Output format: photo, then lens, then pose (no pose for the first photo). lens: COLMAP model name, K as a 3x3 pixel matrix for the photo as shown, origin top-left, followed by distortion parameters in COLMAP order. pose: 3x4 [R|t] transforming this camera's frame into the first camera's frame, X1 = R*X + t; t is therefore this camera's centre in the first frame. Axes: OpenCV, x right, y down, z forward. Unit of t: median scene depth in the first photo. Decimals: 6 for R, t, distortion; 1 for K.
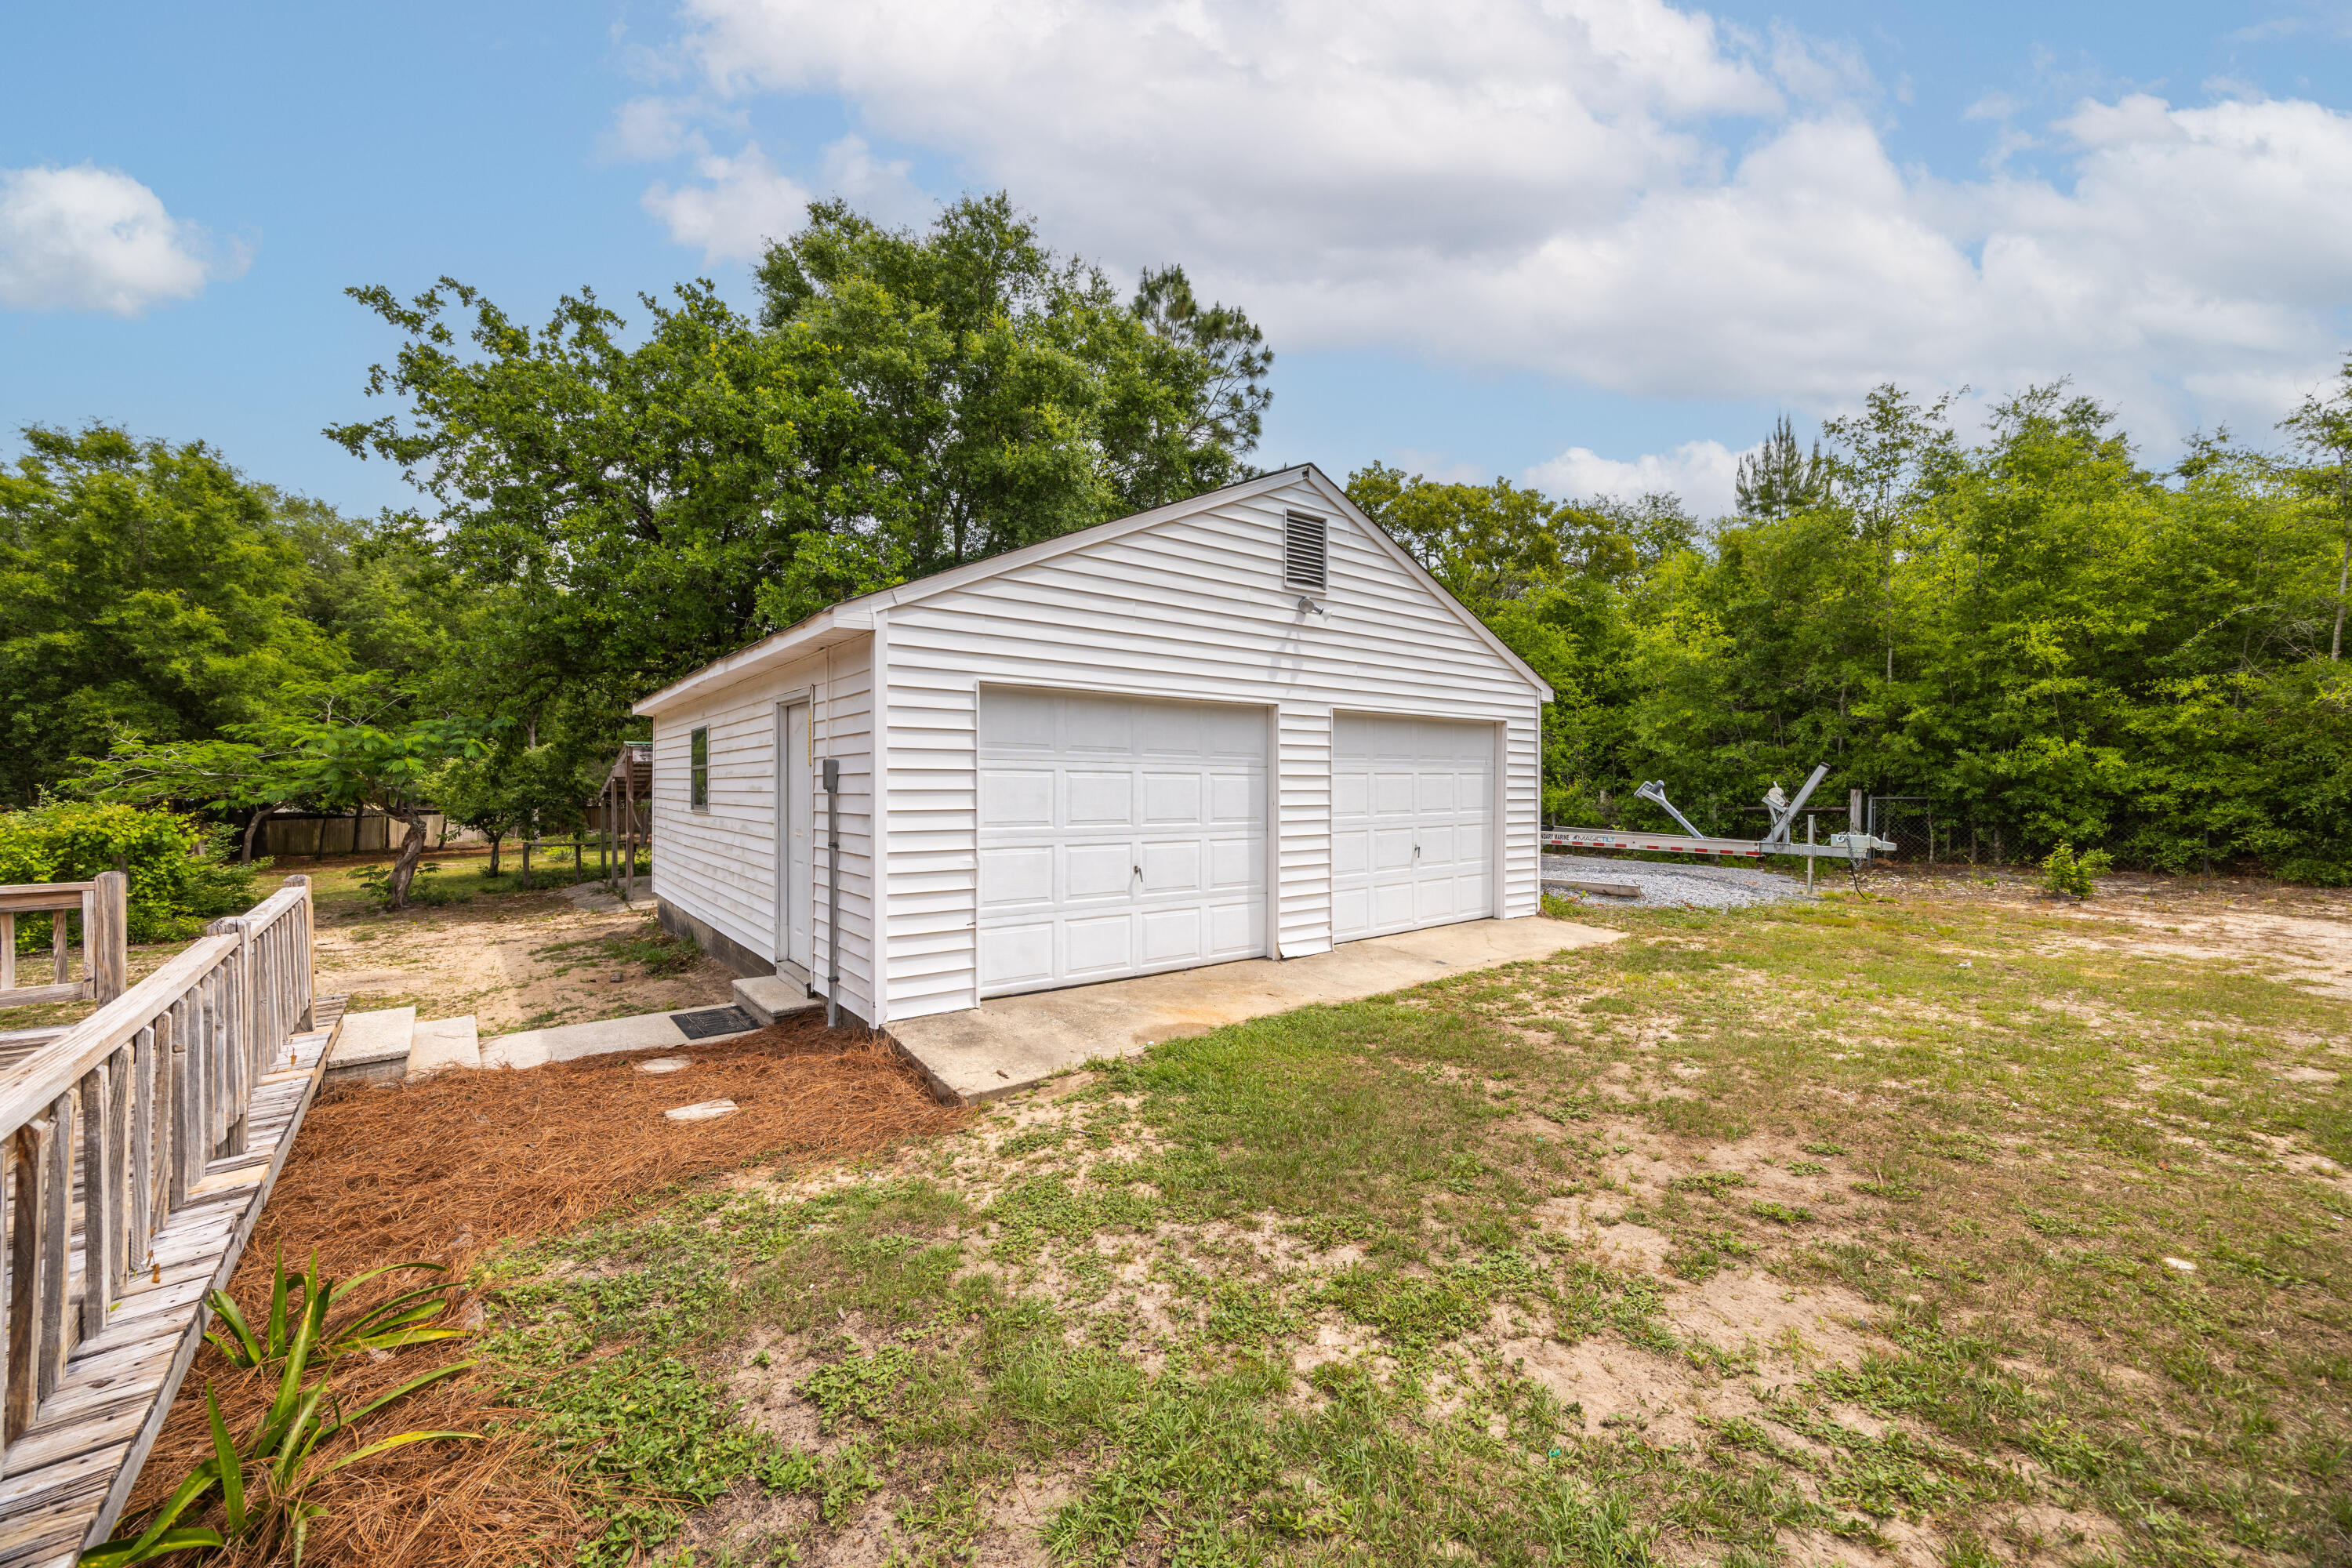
lens RADIAL K [[899.9, 0, 1180.6], [0, 899.9, 784.0], [0, 0, 1]] dist [-0.002288, -0.000220]
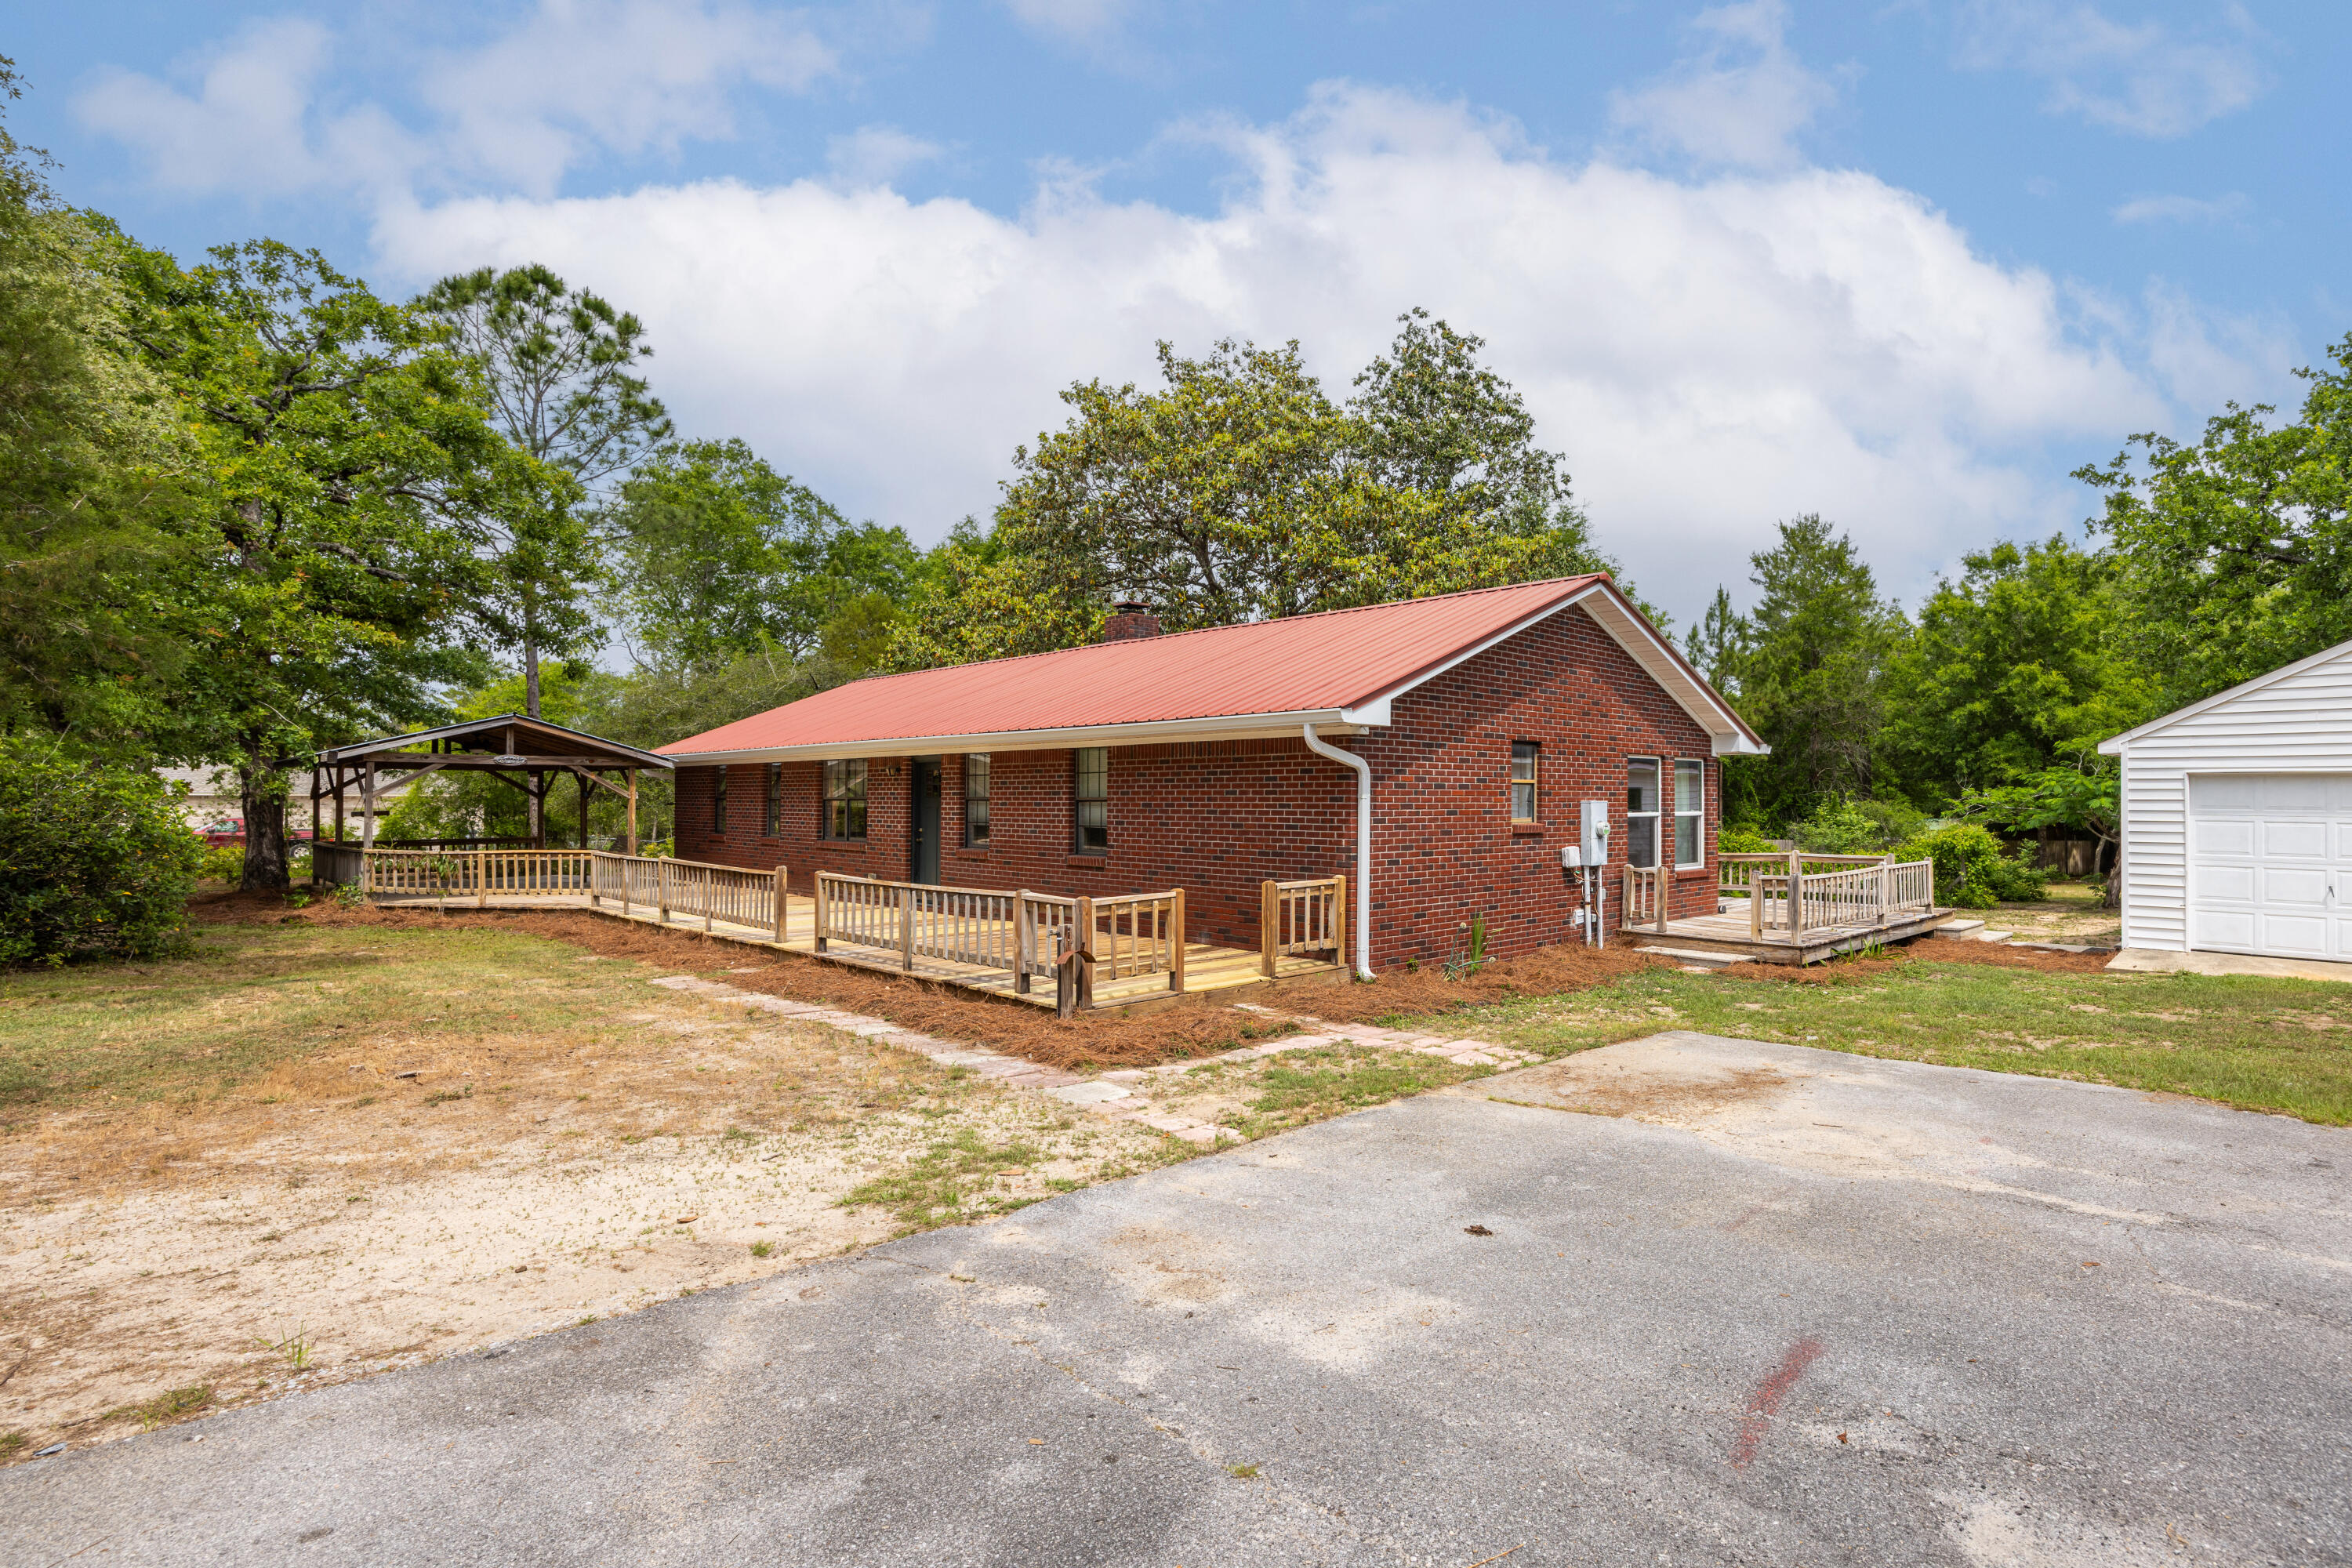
lens RADIAL K [[1173.8, 0, 1392.6], [0, 1173.8, 785.0], [0, 0, 1]] dist [-0.027825, 0.010700]
pose [[0.168202, -0.012545, -0.985673, 0.707158], [-0.001123, 0.999916, -0.012918, -0.022215], [0.985752, 0.003280, 0.168174, -0.381005]]
